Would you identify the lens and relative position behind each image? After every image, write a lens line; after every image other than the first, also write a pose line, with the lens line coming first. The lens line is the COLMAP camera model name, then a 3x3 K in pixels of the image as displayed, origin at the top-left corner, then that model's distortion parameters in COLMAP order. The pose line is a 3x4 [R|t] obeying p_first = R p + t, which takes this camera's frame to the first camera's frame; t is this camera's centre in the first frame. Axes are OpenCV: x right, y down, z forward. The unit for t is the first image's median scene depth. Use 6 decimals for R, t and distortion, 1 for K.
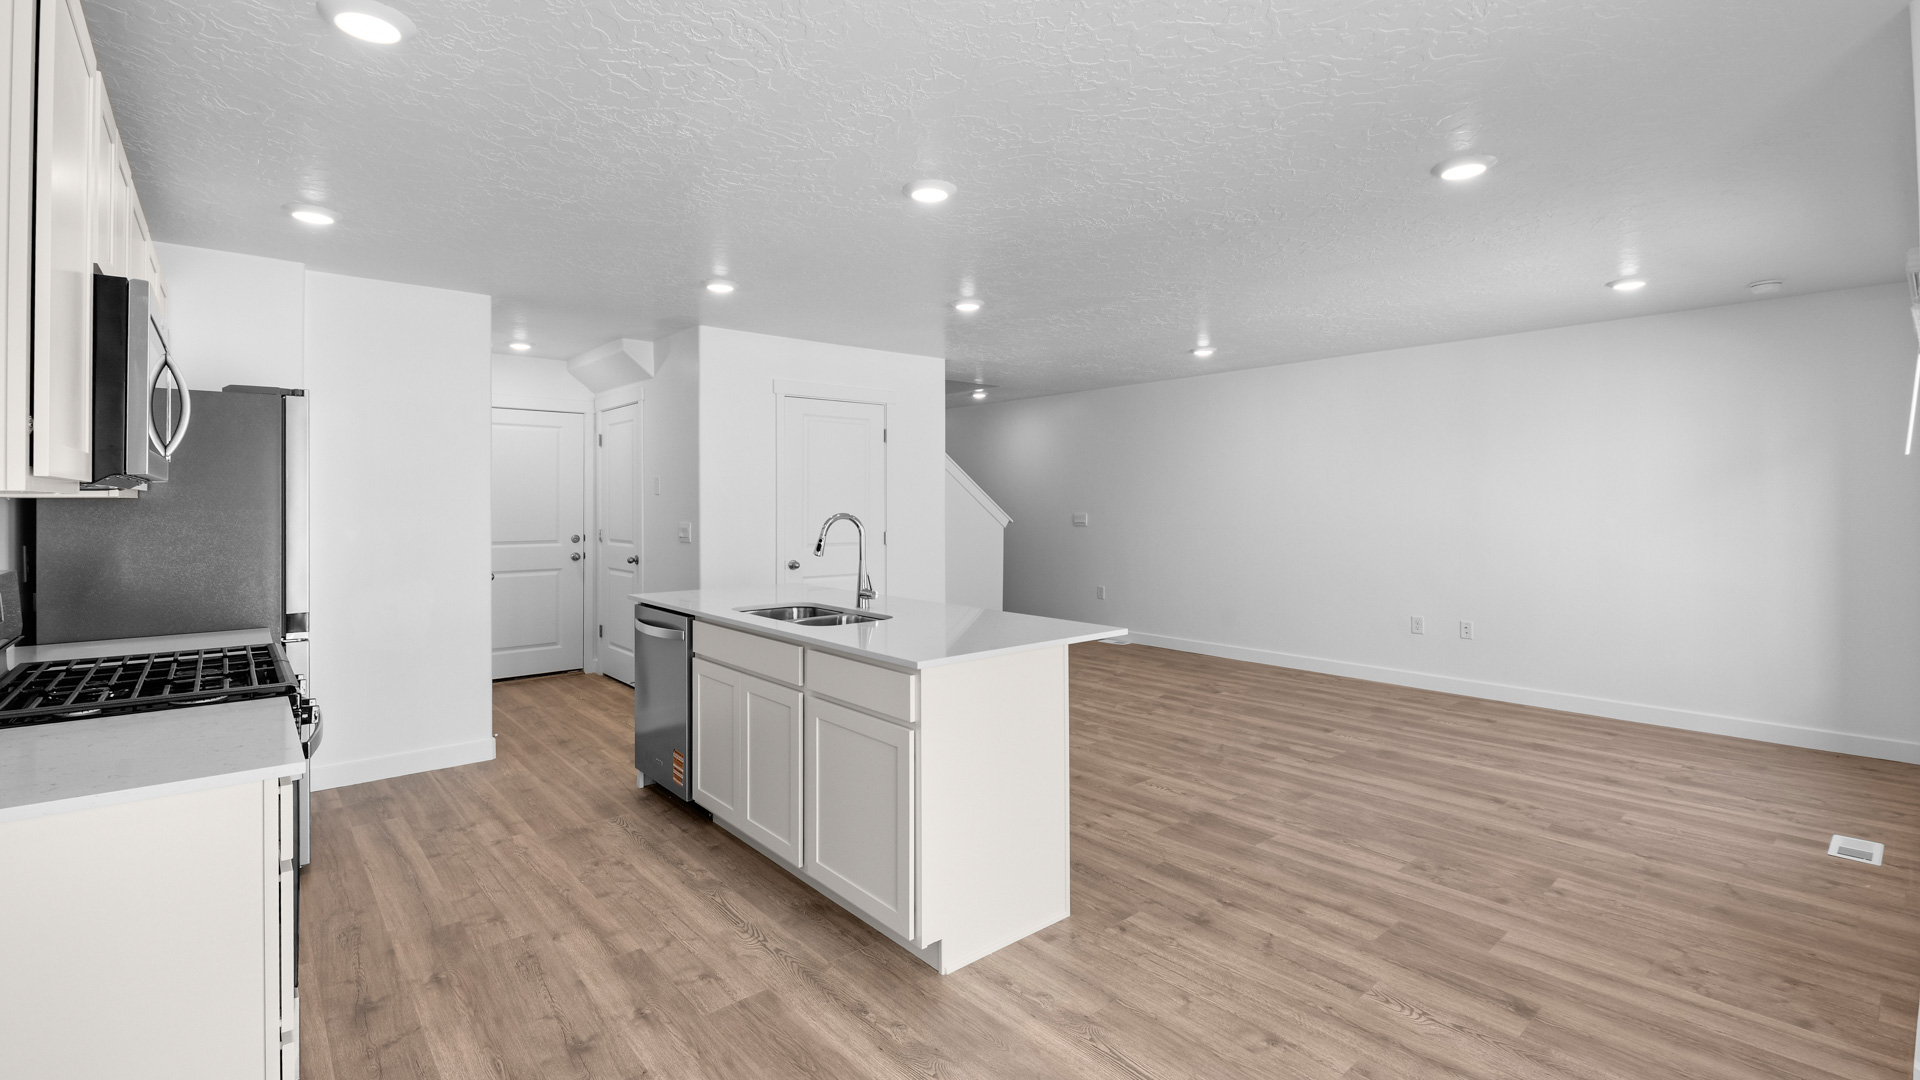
lens RADIAL K [[835.9, 0, 950.8], [0, 835.9, 488.0], [0, 0, 1]] dist [0.007465, -0.006364]
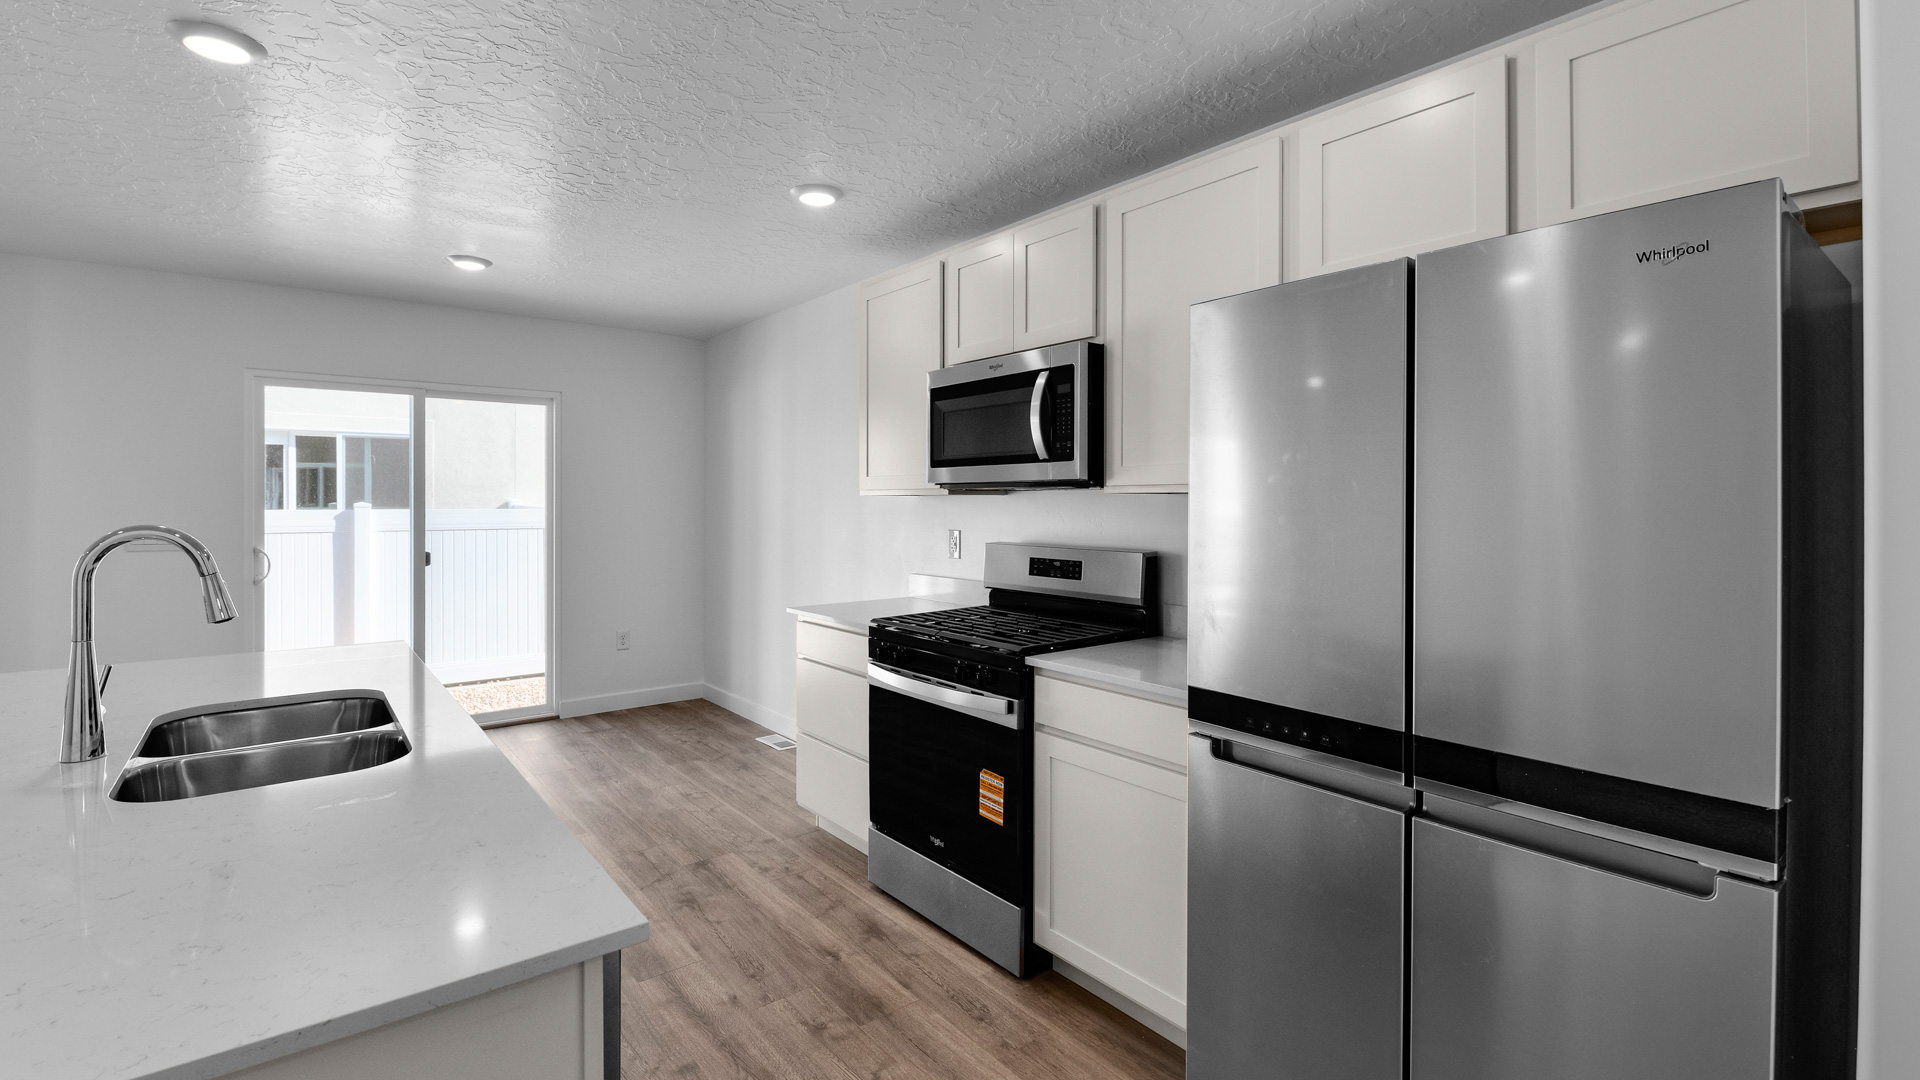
lens RADIAL K [[835.9, 0, 943.2], [0, 835.9, 505.9], [0, 0, 1]] dist [0.007465, -0.006364]
pose [[-0.999321, 0.005222, 0.036462, -0.502612], [0.004896, 0.999947, -0.009028, 0.022093], [-0.036507, -0.008844, -0.999294, 1.297119]]
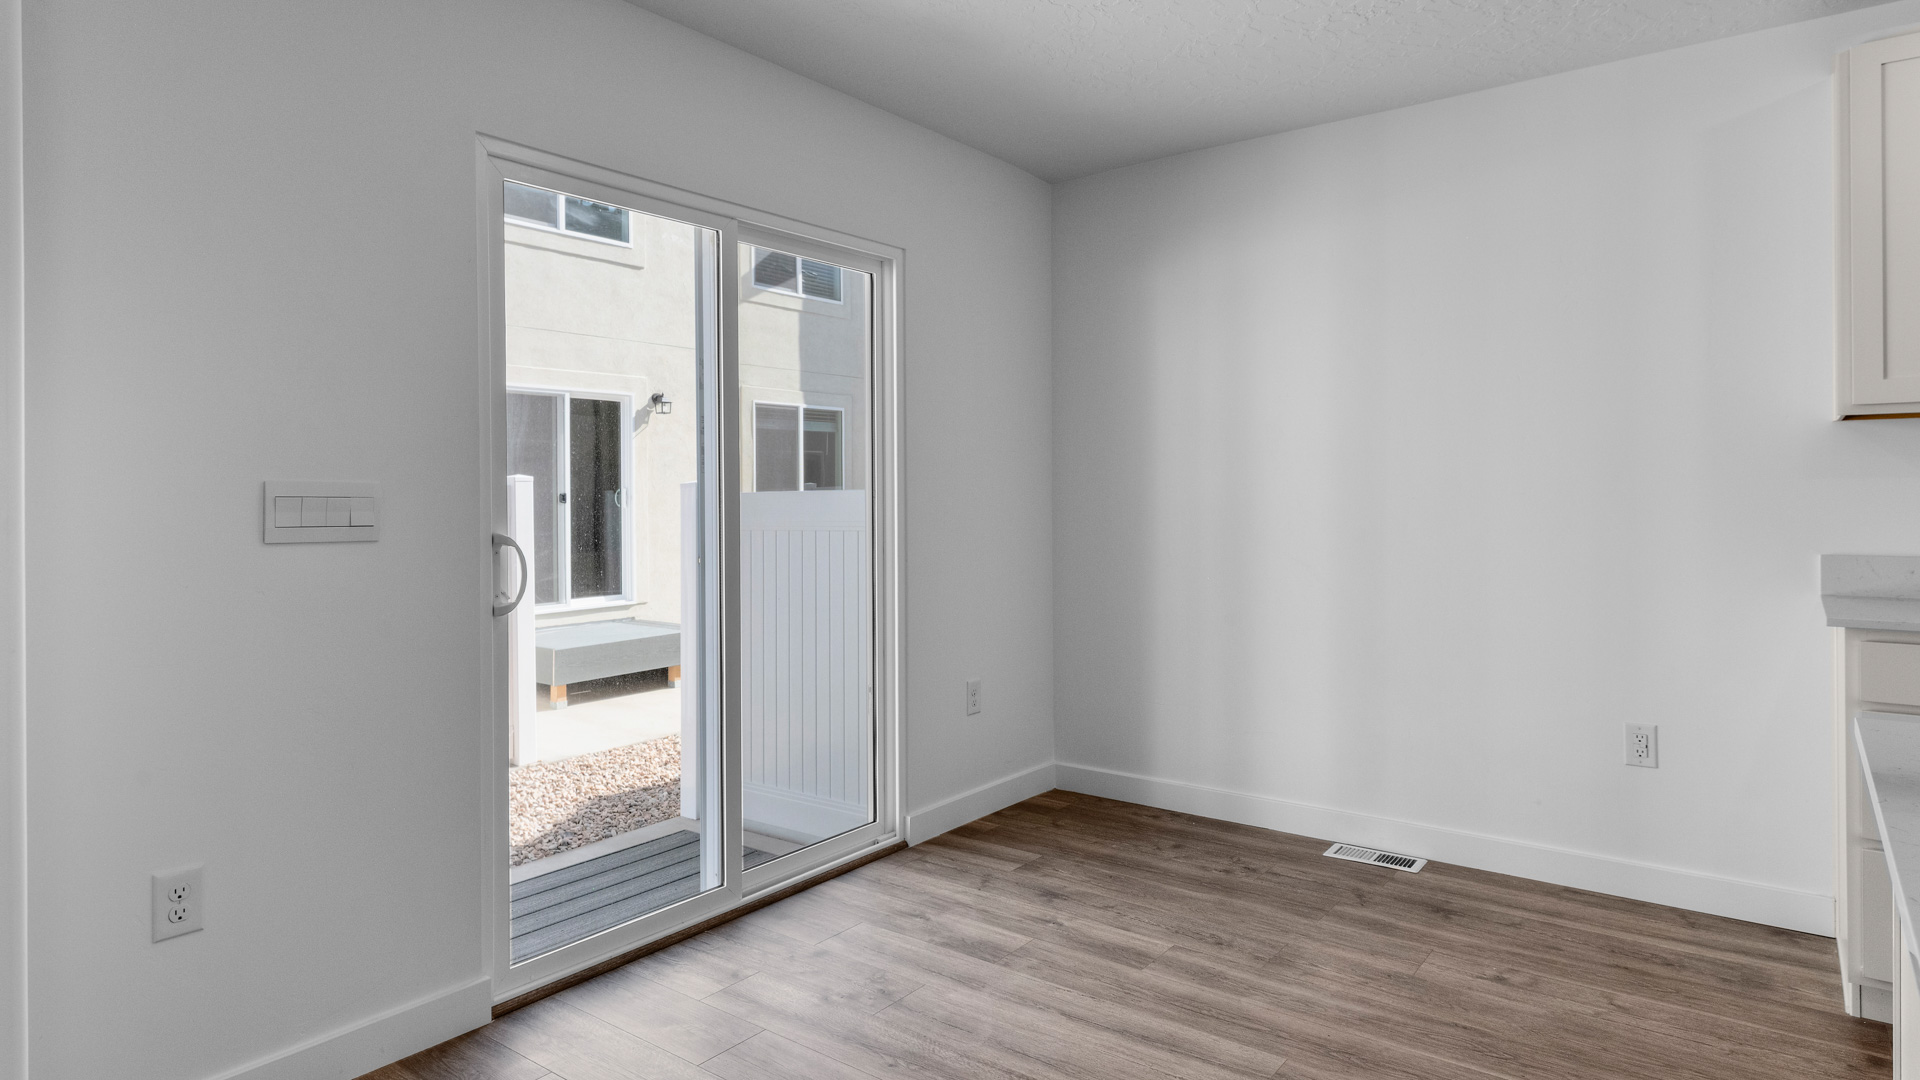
lens RADIAL K [[1073.4, 0, 960.7], [0, 1073.4, 492.4], [0, 0, 1]] dist [0.021490, -0.008813]
pose [[-0.974742, 0.008228, -0.223180, 0.342606], [0.012337, 0.999779, -0.017021, 0.056367], [0.222991, -0.019344, -0.974629, 0.895391]]
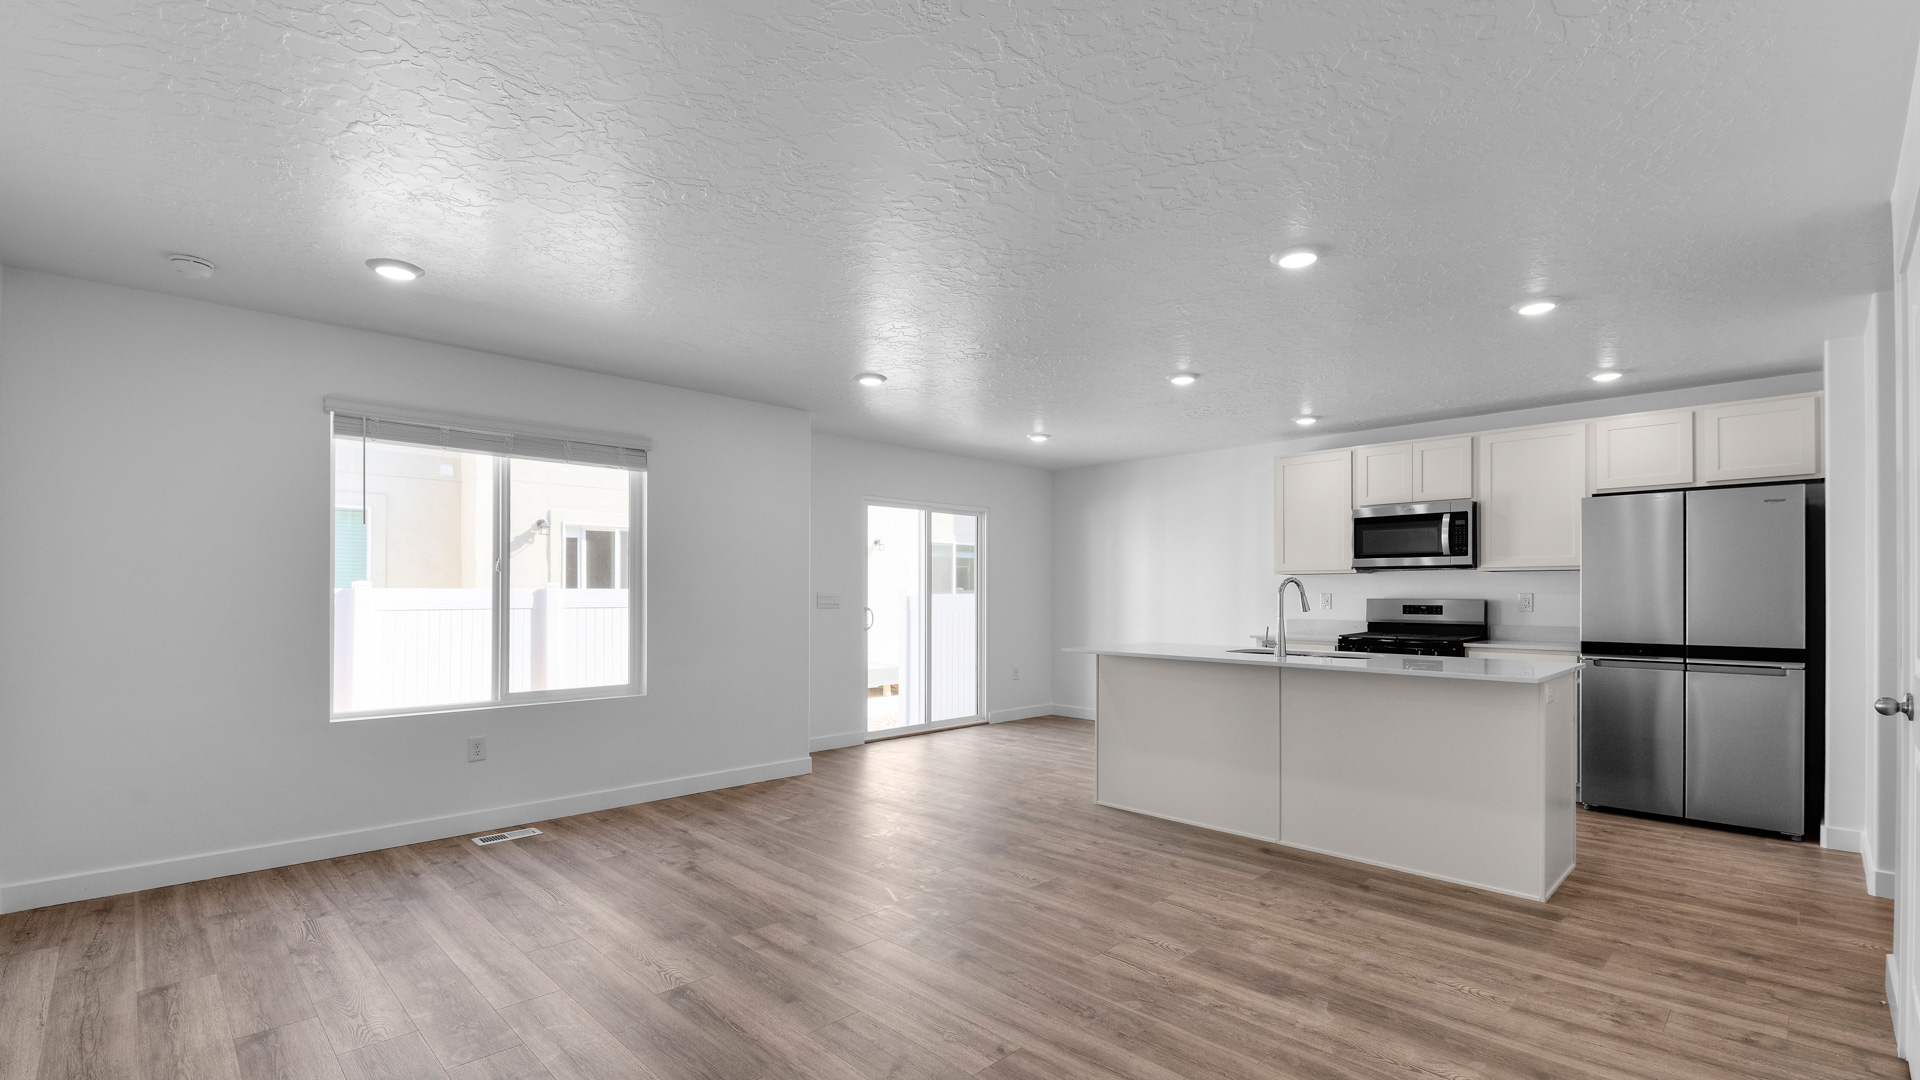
lens RADIAL K [[835.9, 0, 953.2], [0, 835.9, 593.0], [0, 0, 1]] dist [0.007465, -0.006364]
pose [[-0.997343, 0.001785, -0.072824, 0.415945], [0.002959, 0.999867, -0.016022, 0.065723], [0.072786, -0.016195, -0.997216, 2.012754]]
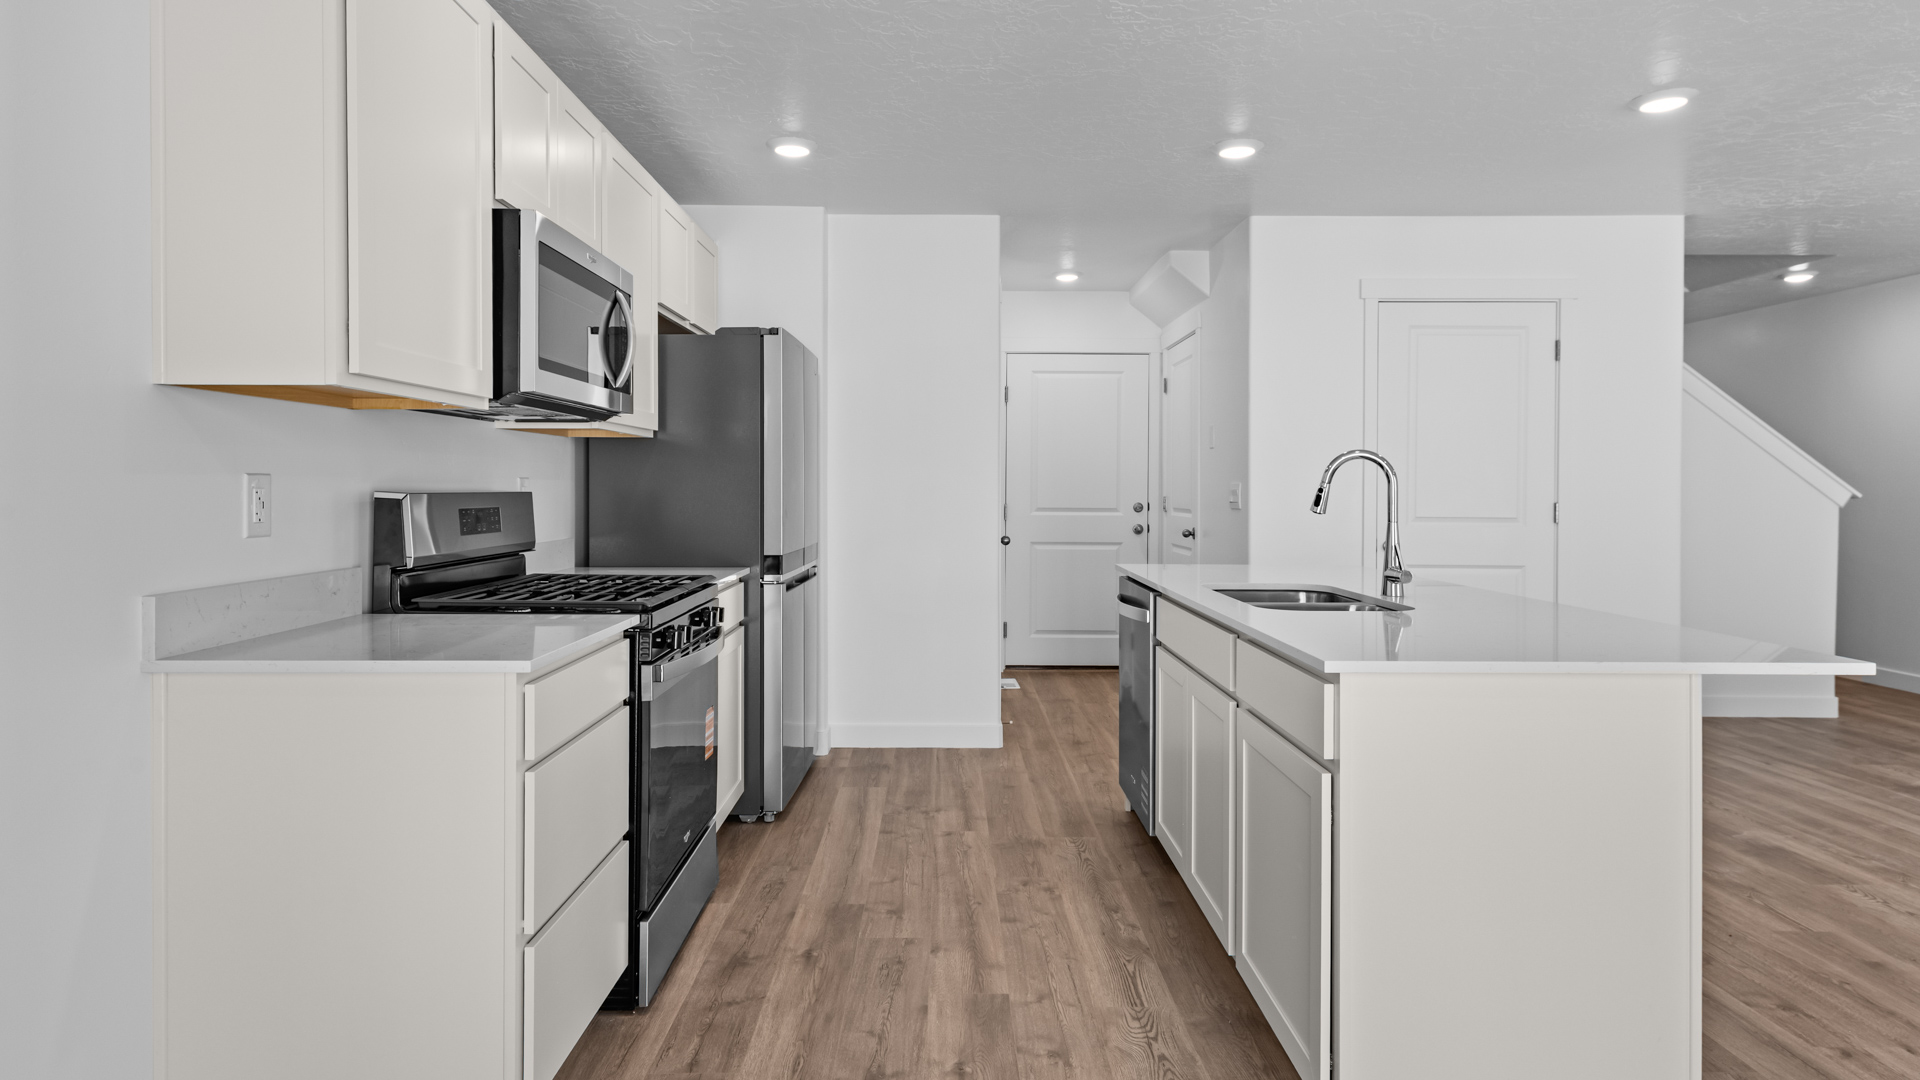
lens RADIAL K [[1073.4, 0, 955.8], [0, 1073.4, 489.4], [0, 0, 1]] dist [0.021490, -0.008813]
pose [[0.767352, 0.006964, -0.641188, 0.158048], [0.005758, 0.999826, 0.017750, 0.041250], [0.641200, -0.017312, 0.767179, 0.139130]]
